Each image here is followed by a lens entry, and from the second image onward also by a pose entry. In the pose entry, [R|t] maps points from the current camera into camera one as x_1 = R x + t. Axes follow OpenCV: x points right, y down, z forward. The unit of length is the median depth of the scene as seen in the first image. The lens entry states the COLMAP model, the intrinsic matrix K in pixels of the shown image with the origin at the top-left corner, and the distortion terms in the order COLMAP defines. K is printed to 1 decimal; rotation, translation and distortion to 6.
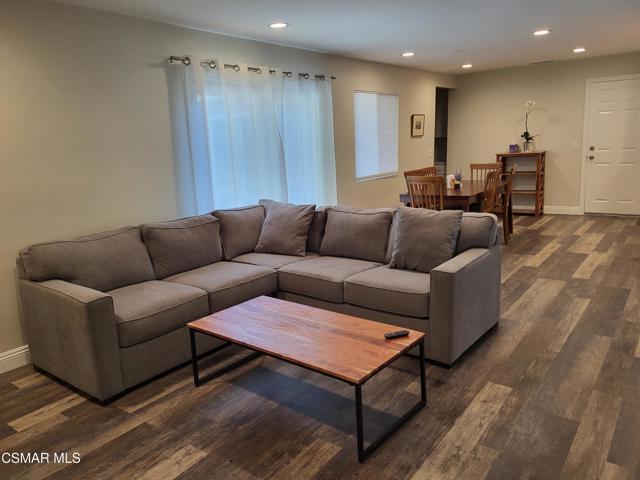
lens RADIAL K [[479.4, 0, 319.9], [0, 479.4, 226.6], [0, 0, 1]] dist [0.034801, 0.001197]
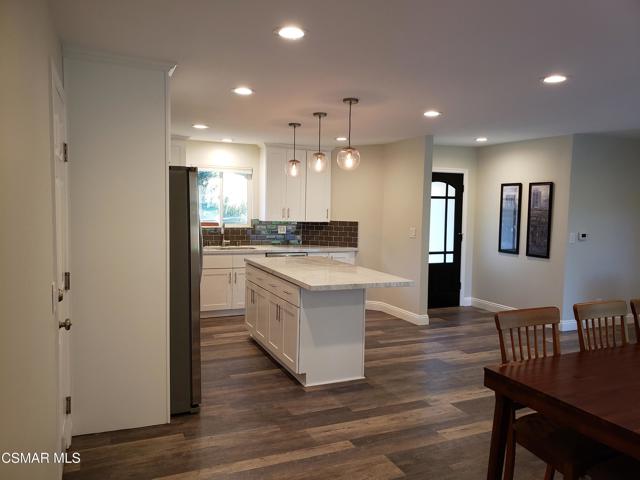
lens RADIAL K [[486.9, 0, 320.0], [0, 486.9, 240.0], [0, 0, 1]] dist [0.029744, -0.002634]
pose [[-0.878582, -0.010134, 0.477485, 0.273964], [0.102179, 0.972637, 0.208656, -0.245107], [-0.466534, 0.232110, -0.853505, 1.188278]]
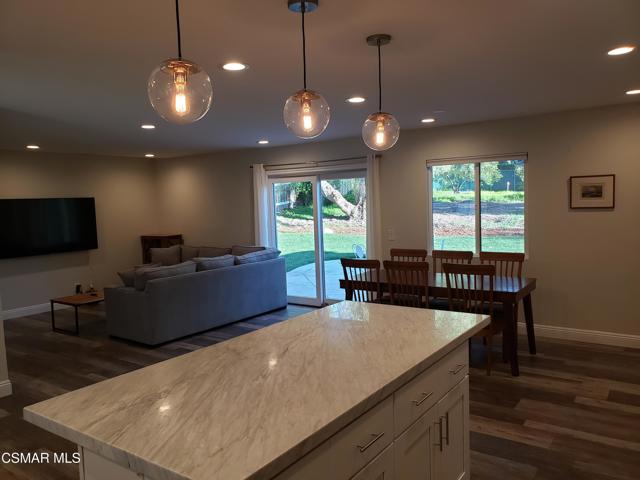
lens RADIAL K [[497.1, 0, 320.0], [0, 497.1, 240.0], [0, 0, 1]] dist [-0.001130, -0.006033]
pose [[0.040379, 0.122100, -0.991696, 0.868778], [-0.150045, 0.981992, 0.114795, -0.171583], [0.987854, 0.144163, 0.057973, 0.623484]]
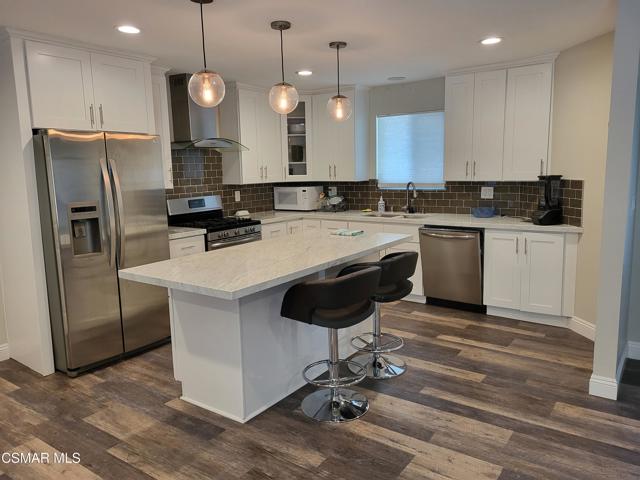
lens RADIAL K [[484.9, 0, 320.0], [0, 484.9, 240.0], [0, 0, 1]] dist [0.039092, 0.001272]
pose [[-0.037736, -0.112484, 0.992937, 0.136133], [0.207665, 0.971069, 0.117900, -0.130497], [-0.977472, 0.210647, -0.013286, 0.620463]]
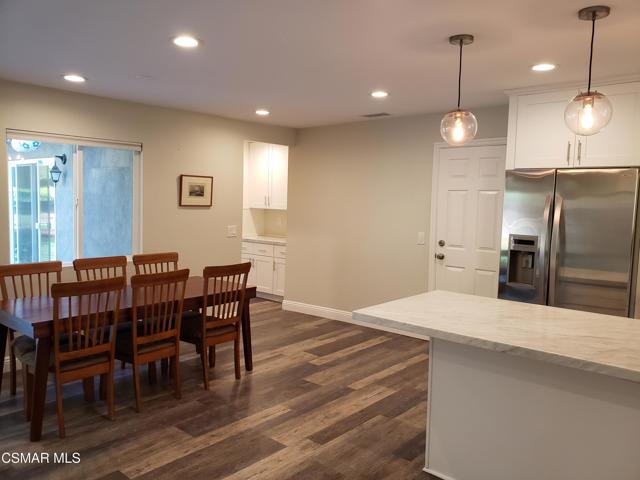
lens RADIAL K [[497.1, 0, 320.0], [0, 497.1, 240.0], [0, 0, 1]] dist [-0.001130, -0.006033]
pose [[0.995544, 0.072613, -0.060154, 0.435589], [-0.078096, 0.992461, -0.094457, -0.088481], [0.052841, 0.098733, 0.993710, 0.314017]]
